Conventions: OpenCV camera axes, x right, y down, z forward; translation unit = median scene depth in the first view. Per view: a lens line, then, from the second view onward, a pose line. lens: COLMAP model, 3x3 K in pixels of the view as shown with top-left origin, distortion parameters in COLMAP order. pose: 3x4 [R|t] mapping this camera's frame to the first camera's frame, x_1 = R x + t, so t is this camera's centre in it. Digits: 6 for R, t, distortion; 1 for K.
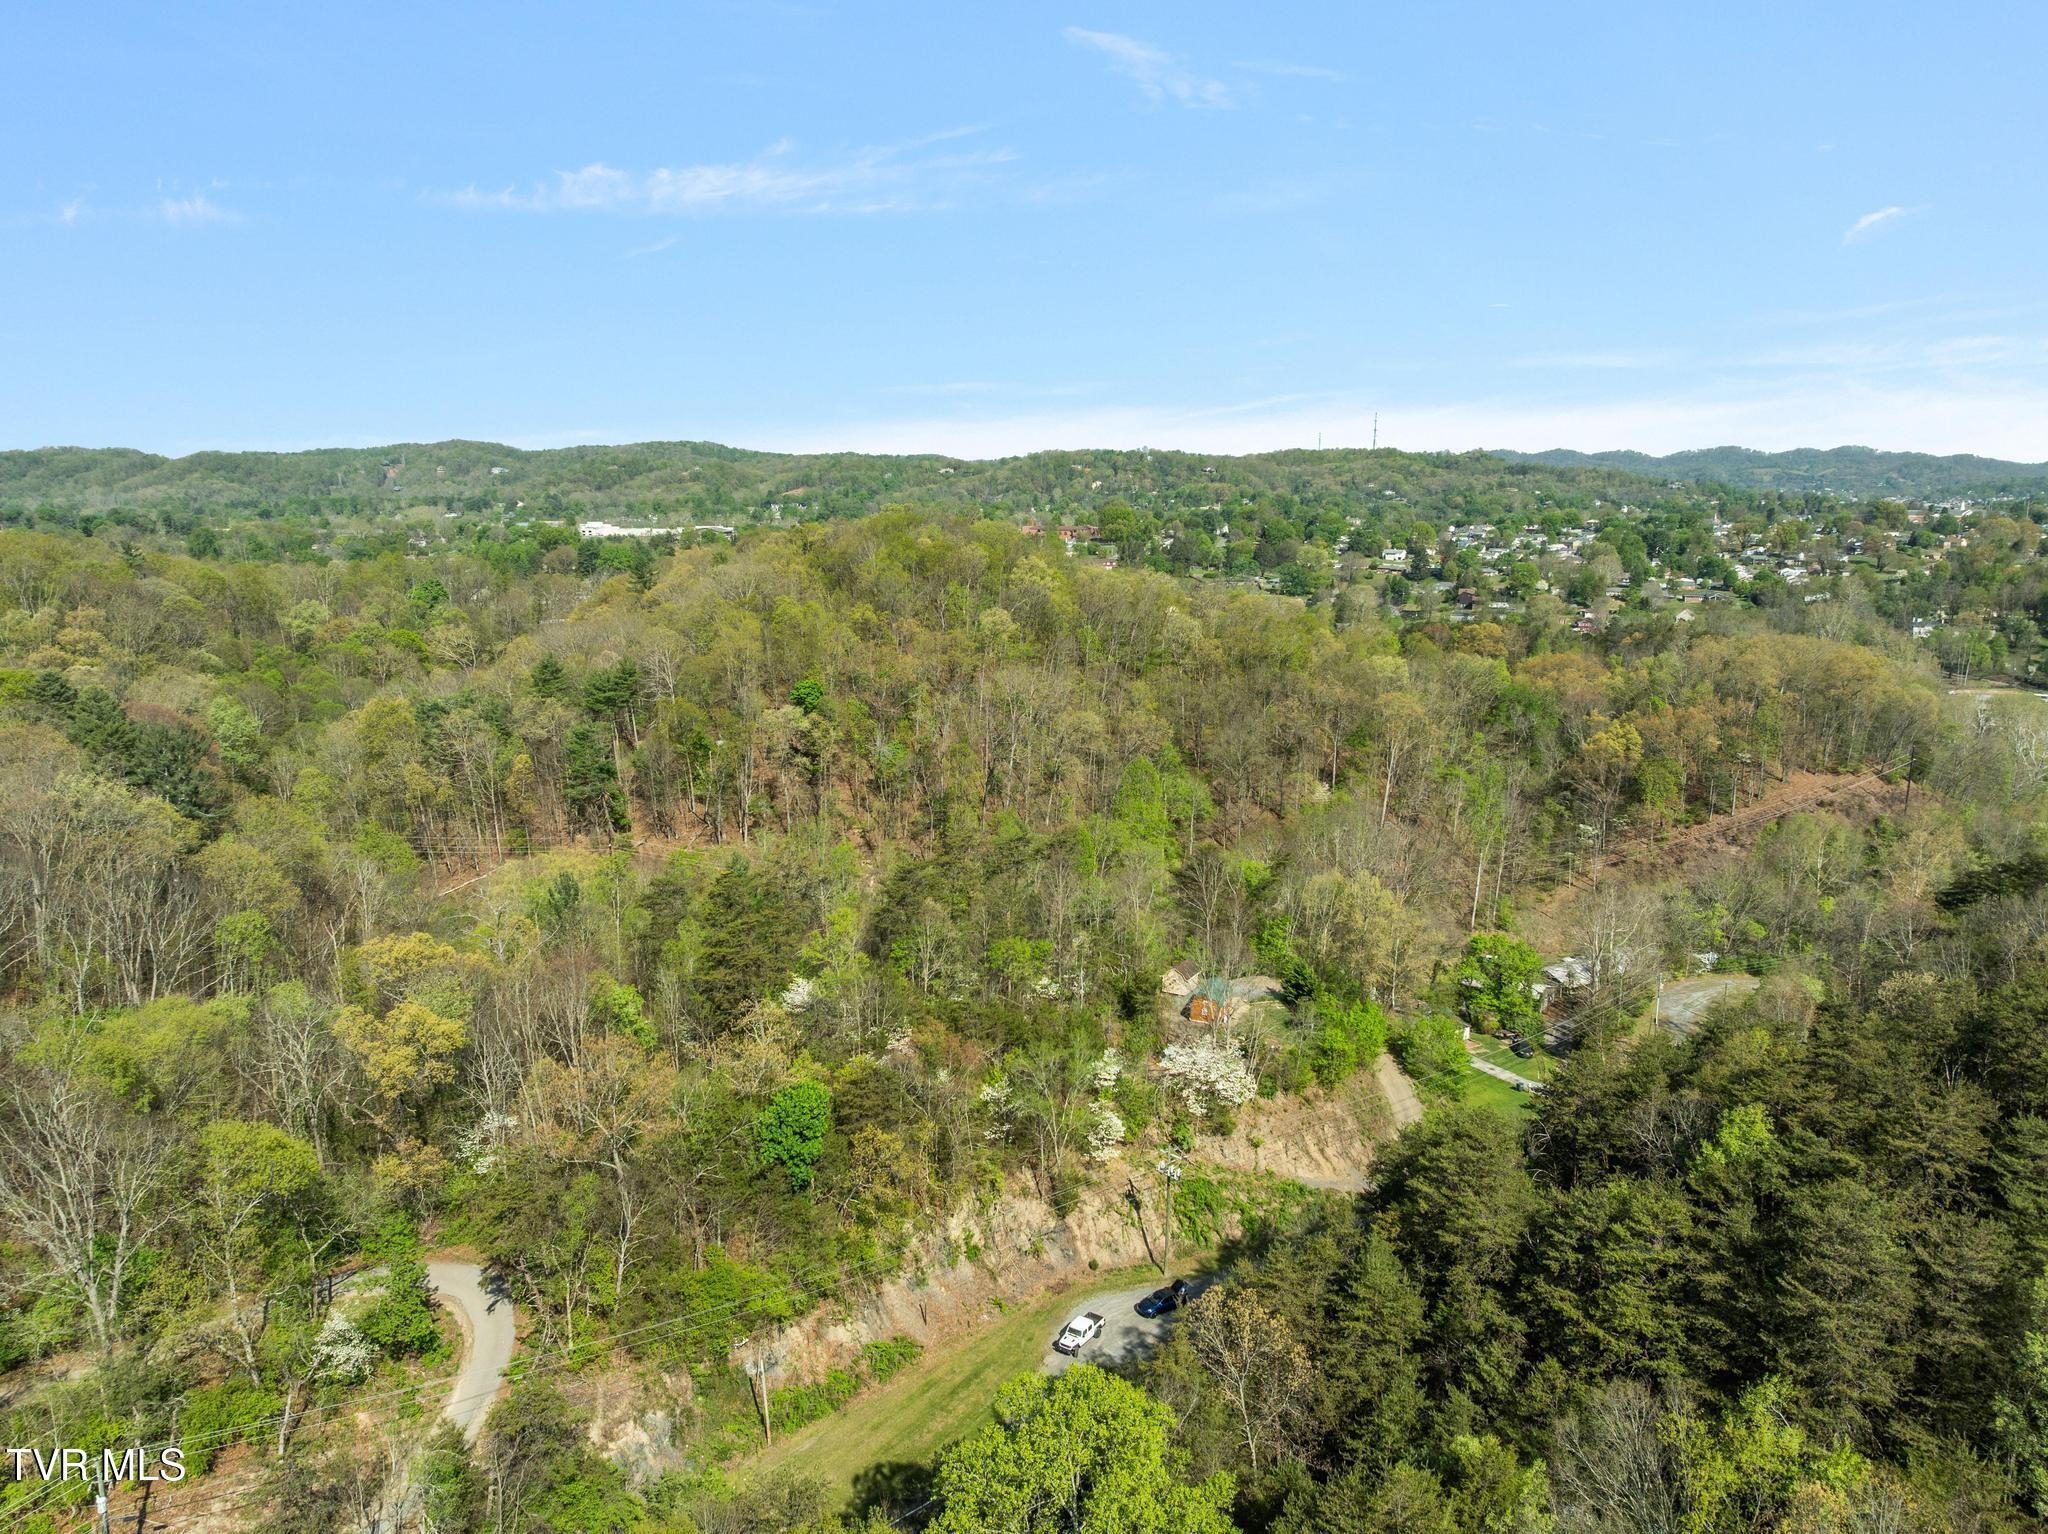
lens RADIAL K [[1426.1, 0, 1039.8], [0, 1426.1, 764.2], [0, 0, 1]] dist [-0.048018, 0.015994]
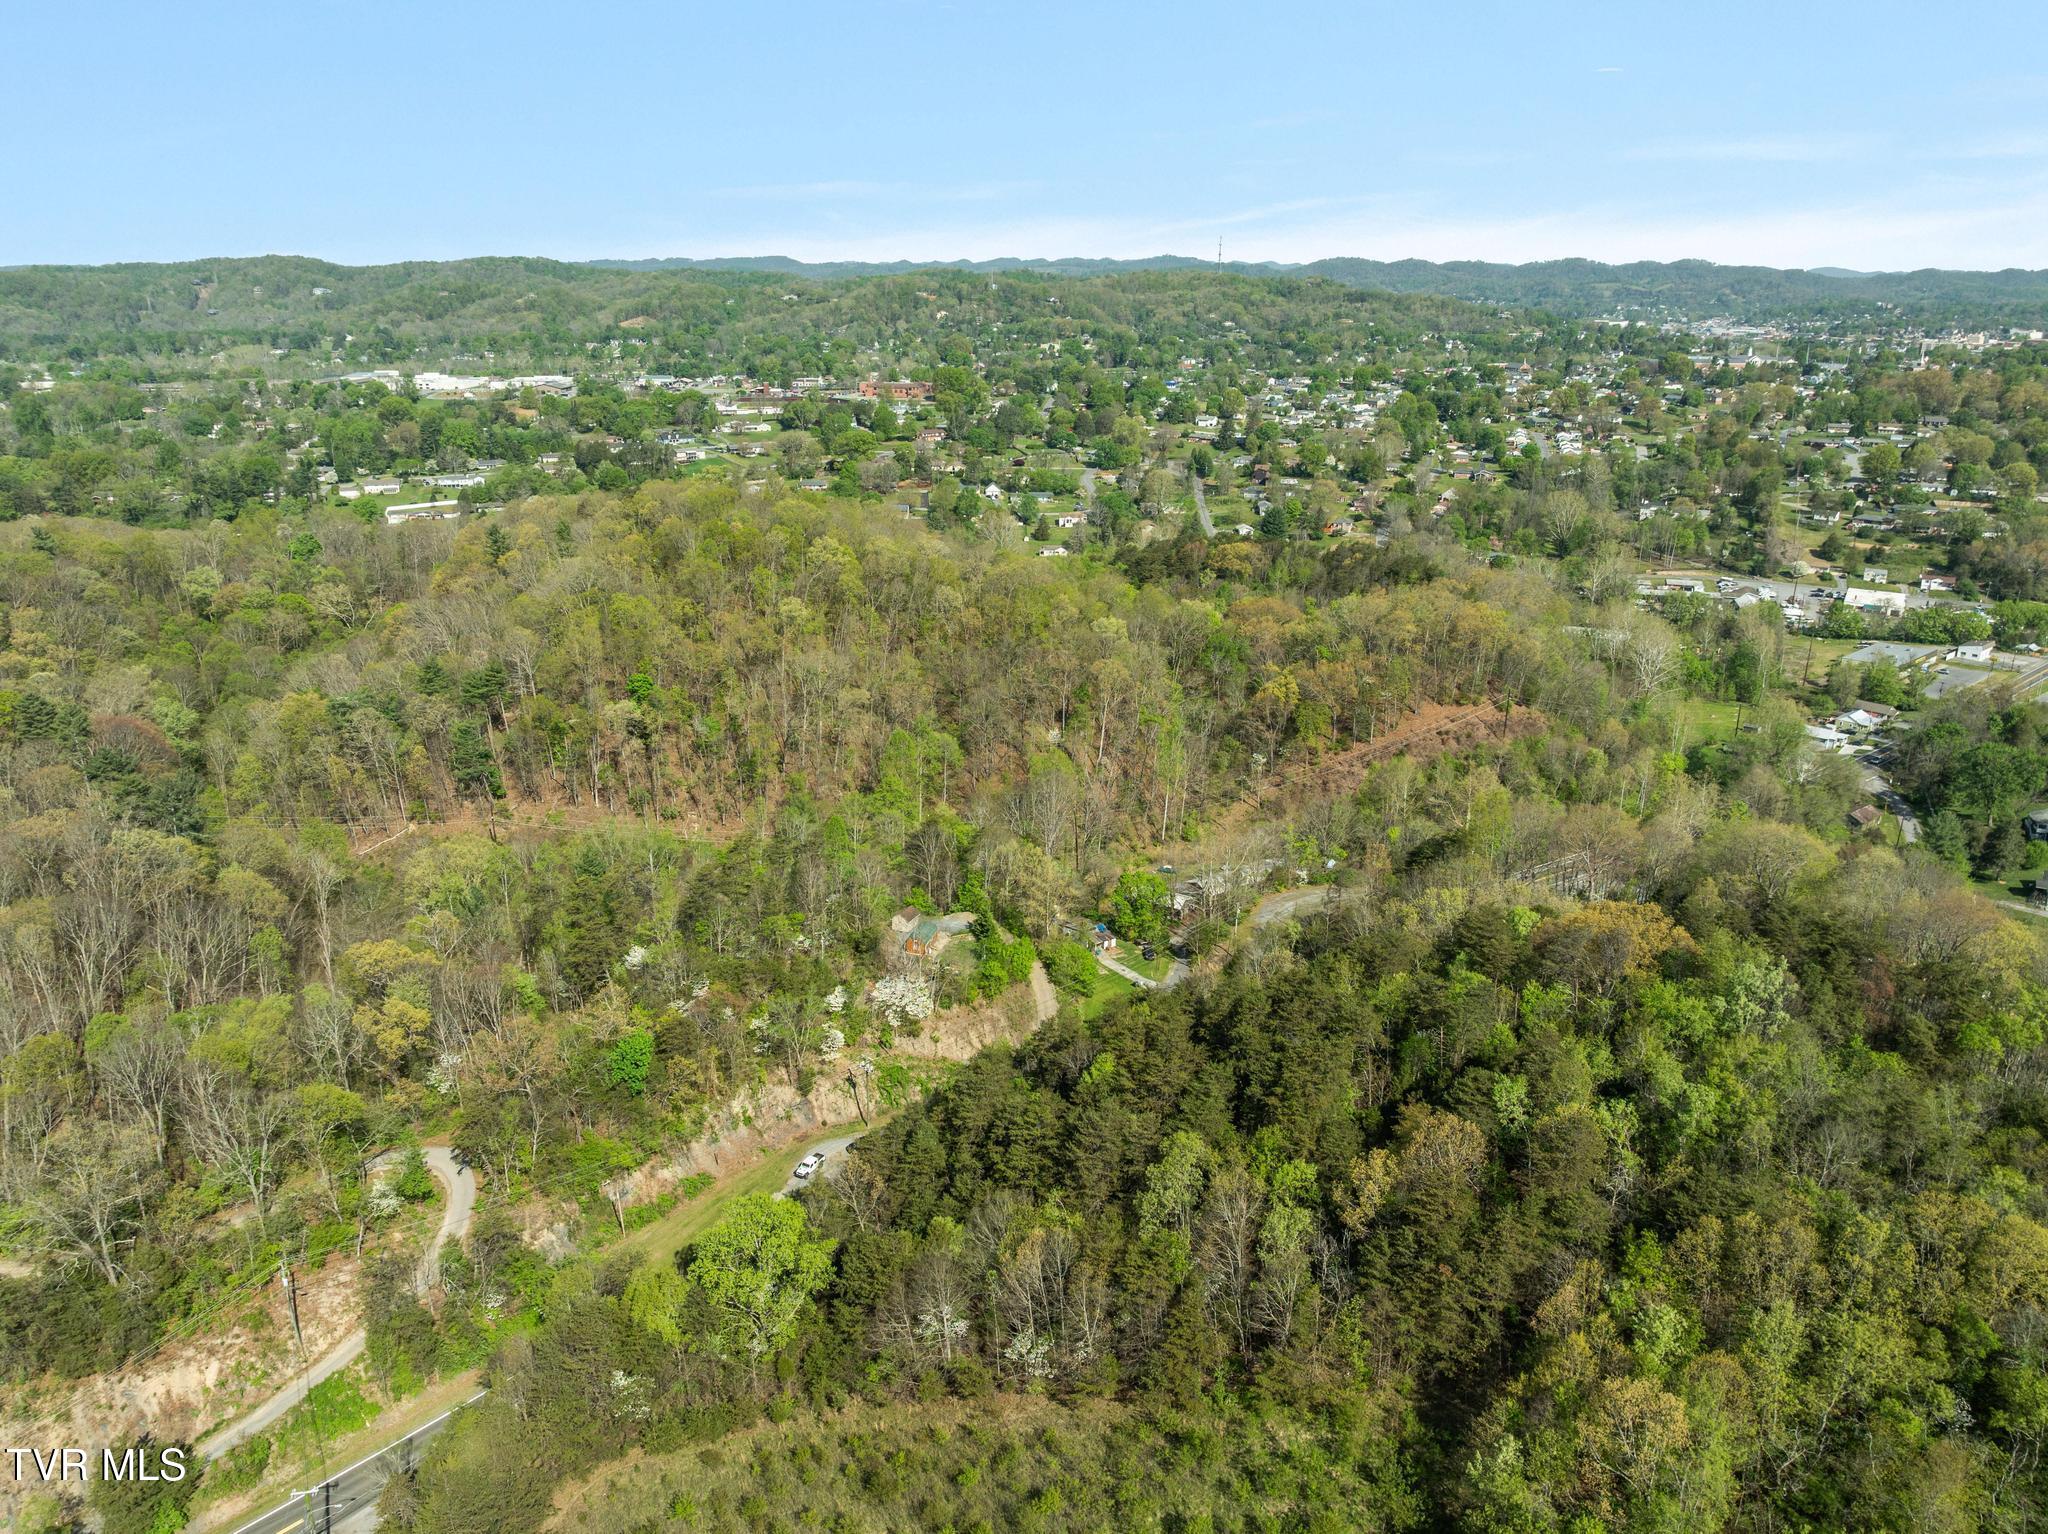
lens RADIAL K [[1426.1, 0, 1042.0], [0, 1426.1, 762.1], [0, 0, 1]] dist [-0.048018, 0.015994]
pose [[0.995262, -0.023869, 0.094258, 0.076249], [0.011130, 0.990995, 0.133436, -0.147214], [-0.096595, -0.131754, 0.986565, -0.313462]]
